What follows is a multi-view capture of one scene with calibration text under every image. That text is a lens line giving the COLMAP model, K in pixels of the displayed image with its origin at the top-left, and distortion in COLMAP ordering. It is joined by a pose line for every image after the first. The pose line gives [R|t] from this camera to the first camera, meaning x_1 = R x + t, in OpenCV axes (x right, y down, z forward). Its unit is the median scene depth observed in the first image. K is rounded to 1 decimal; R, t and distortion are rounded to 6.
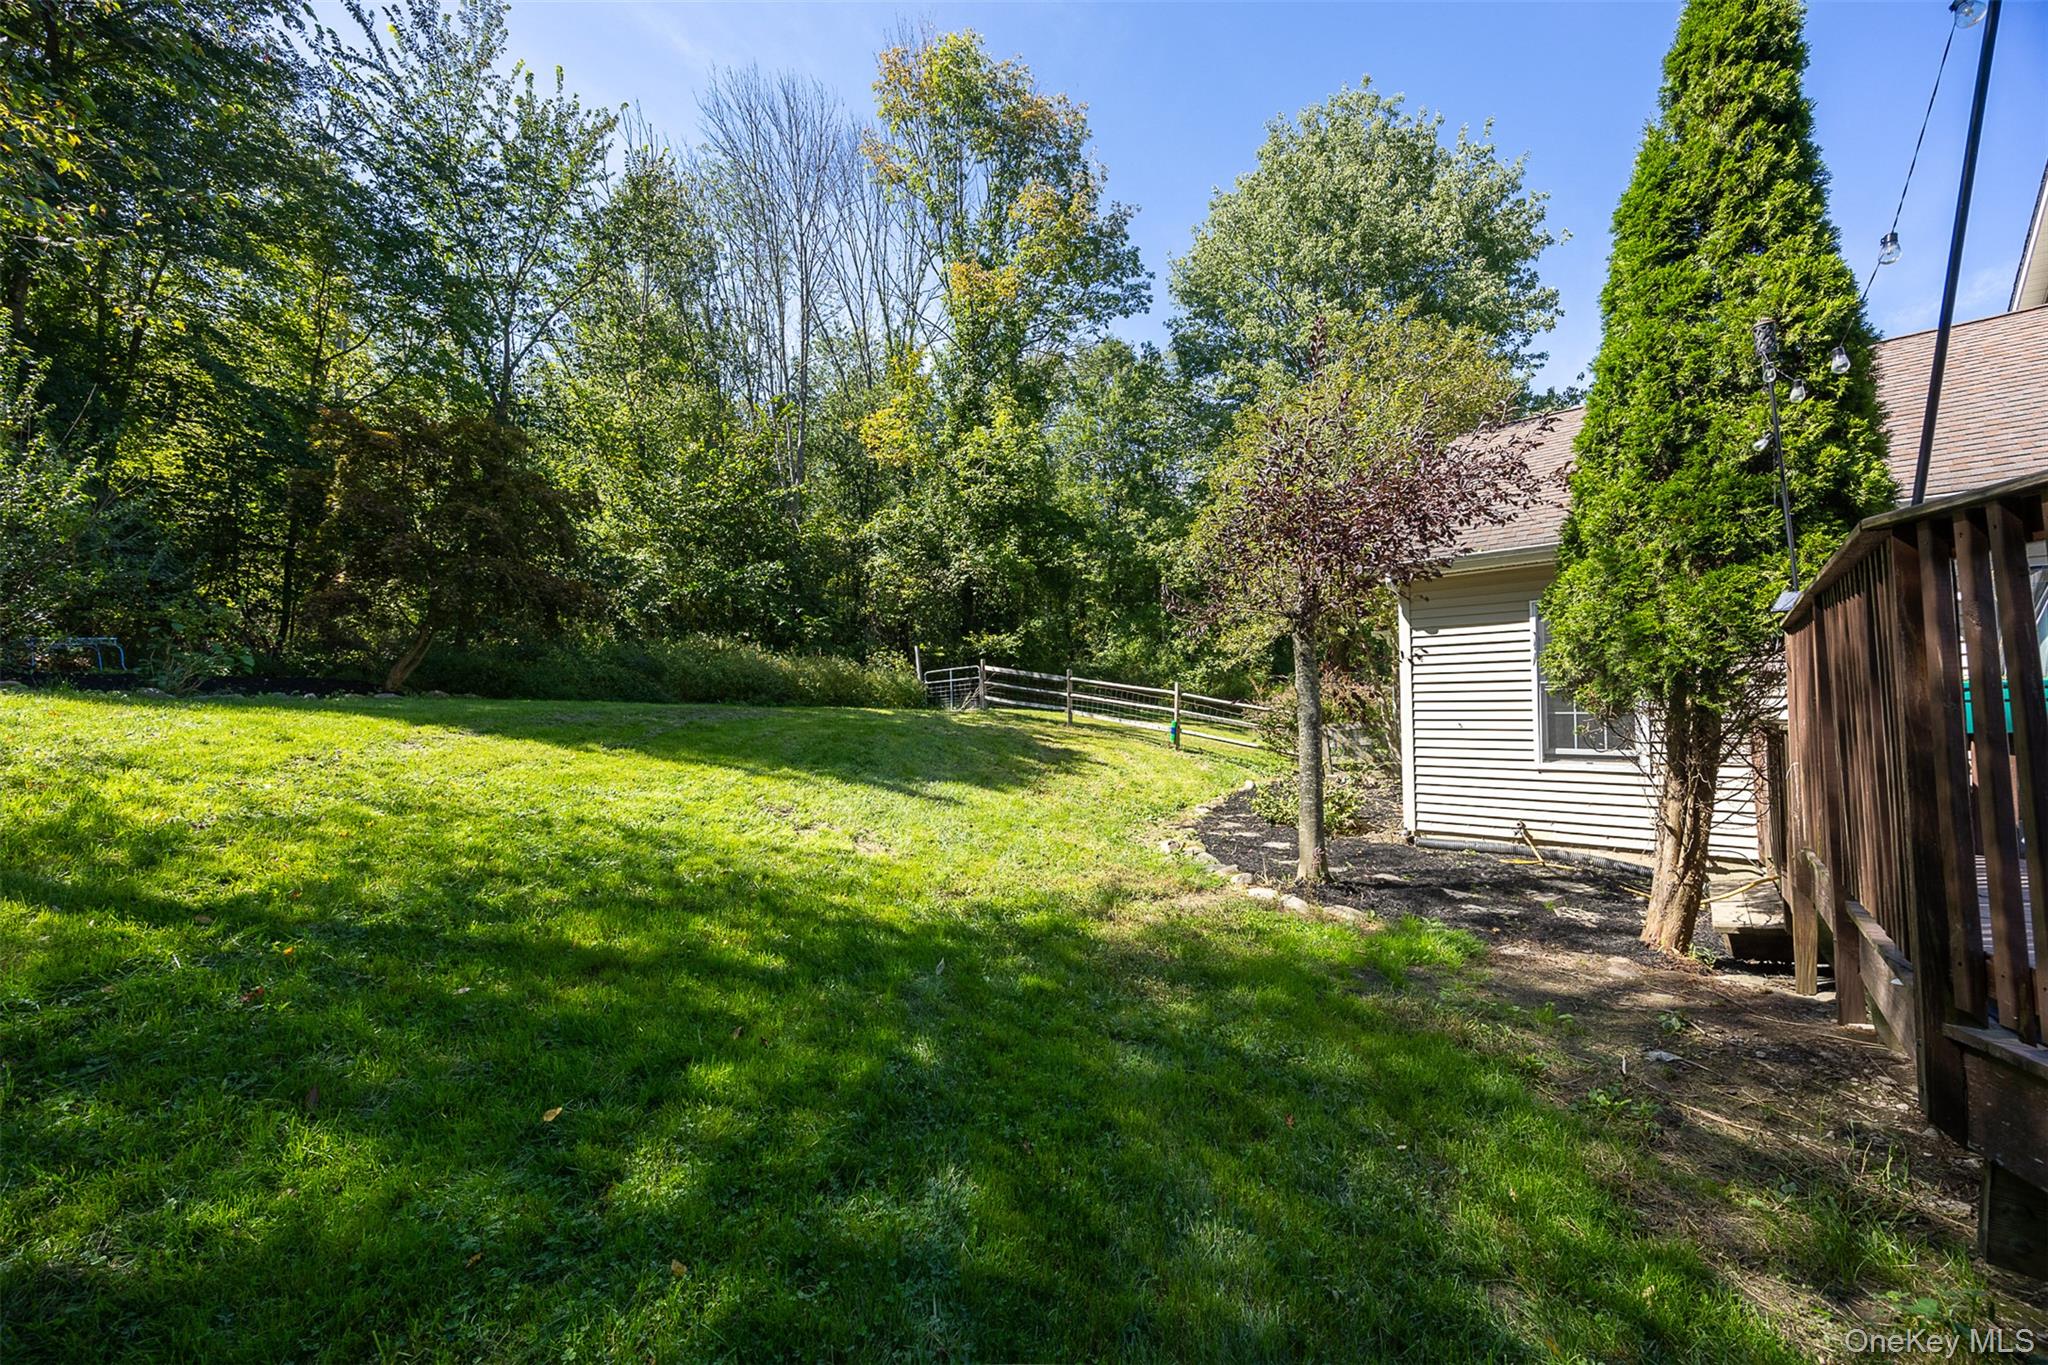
lens RADIAL K [[758.5, 0, 1025.0], [0, 758.5, 689.5], [0, 0, 1]] dist [0.000667, -0.000108]
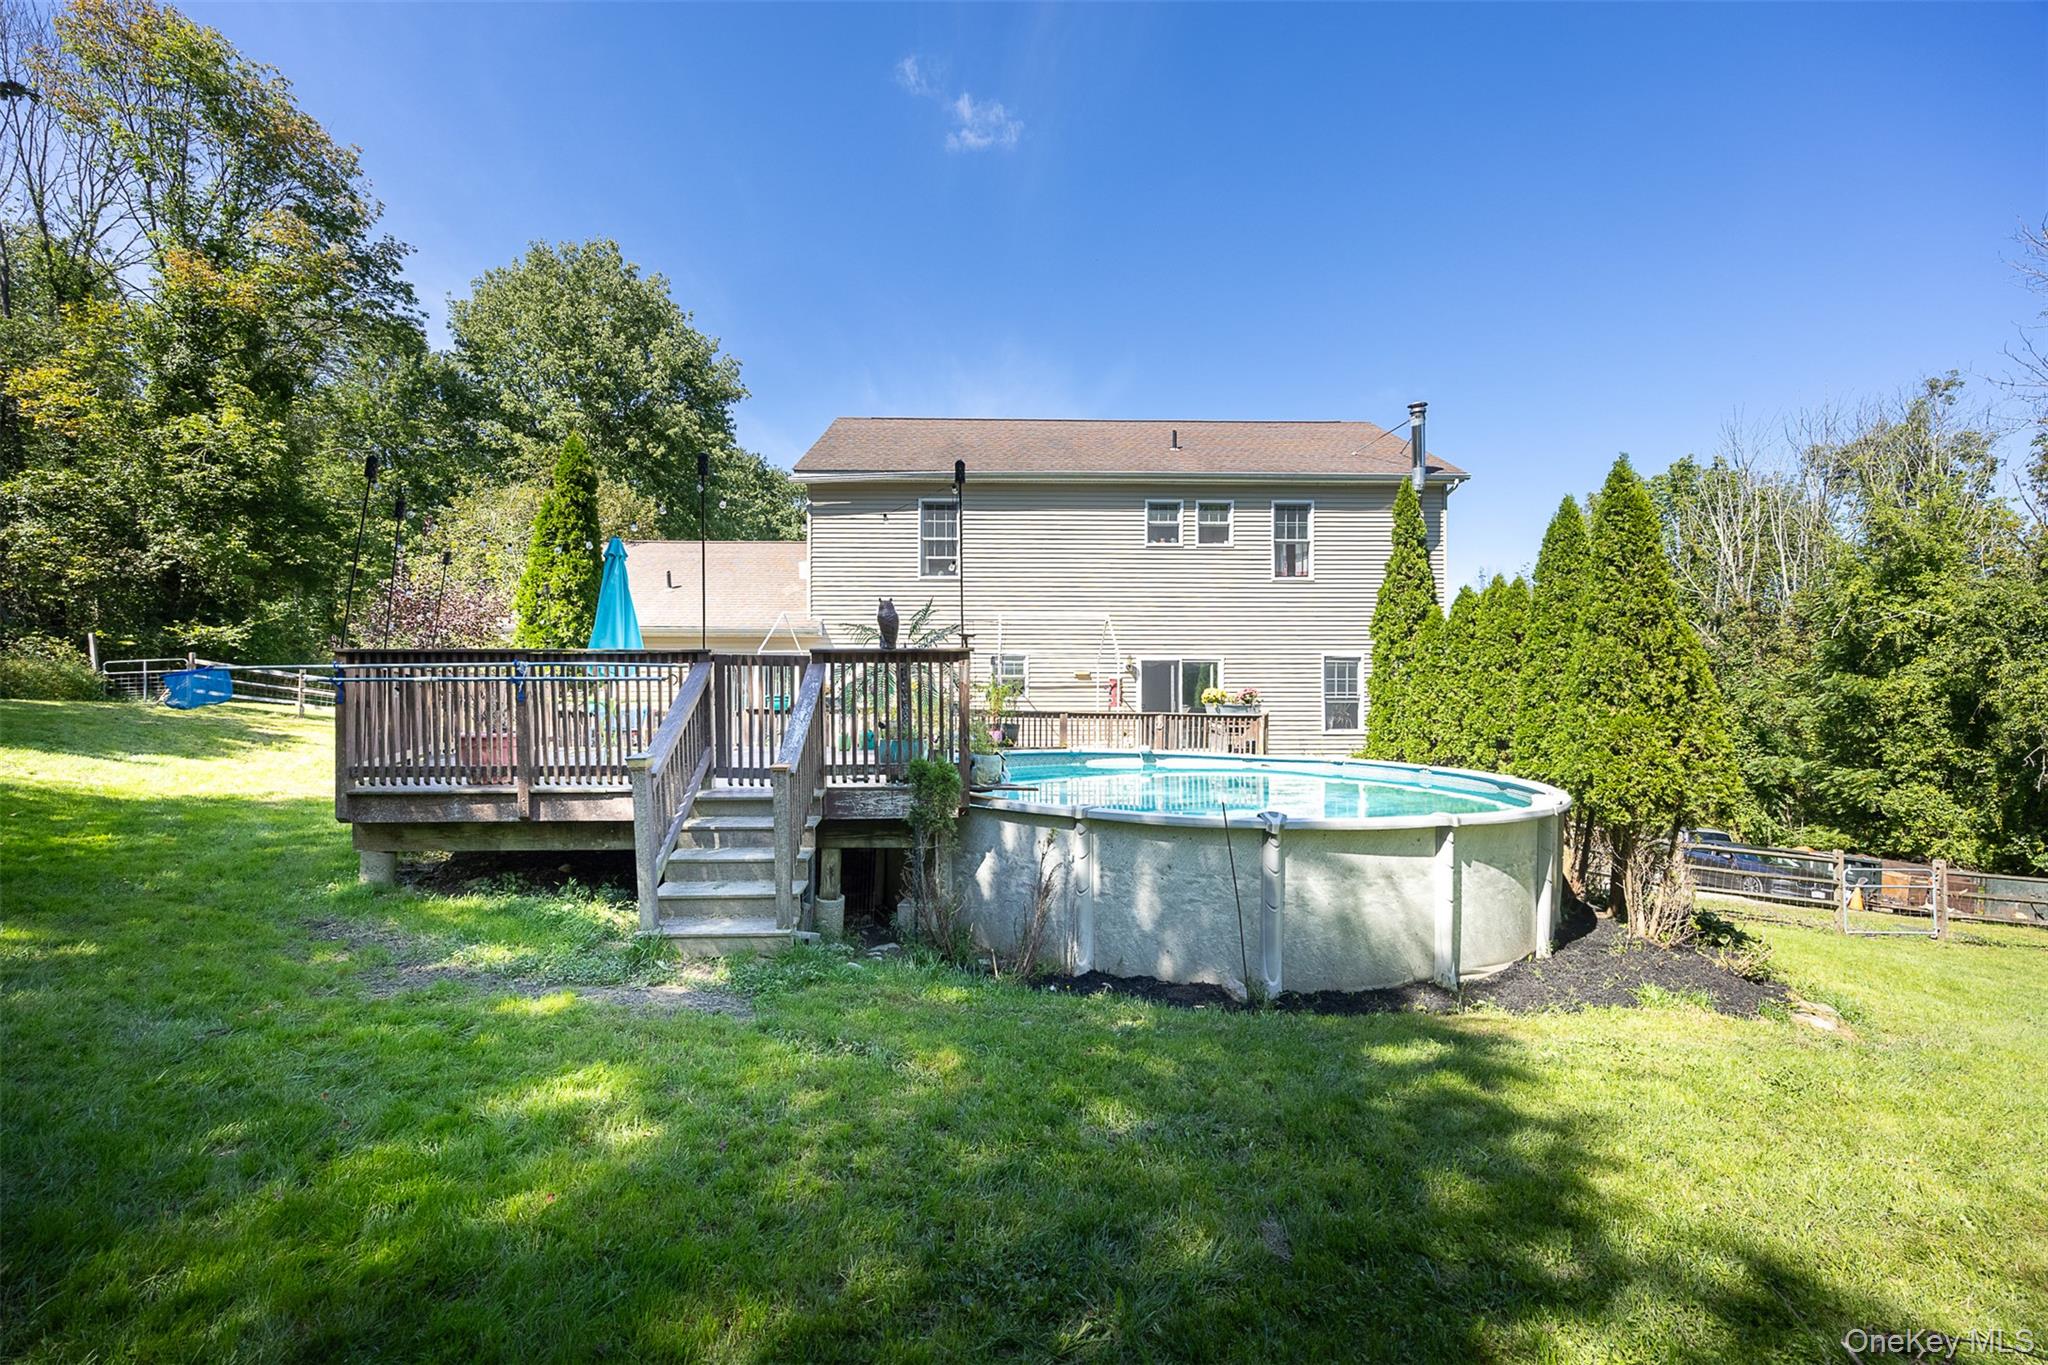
lens RADIAL K [[758.5, 0, 962.2], [0, 758.5, 679.3], [0, 0, 1]] dist [0.000667, -0.000108]
pose [[0.736950, 0.034740, 0.675054, 0.015947], [-0.025546, 0.999396, -0.023543, -0.005669], [-0.675465, 0.000105, 0.737392, -0.371668]]
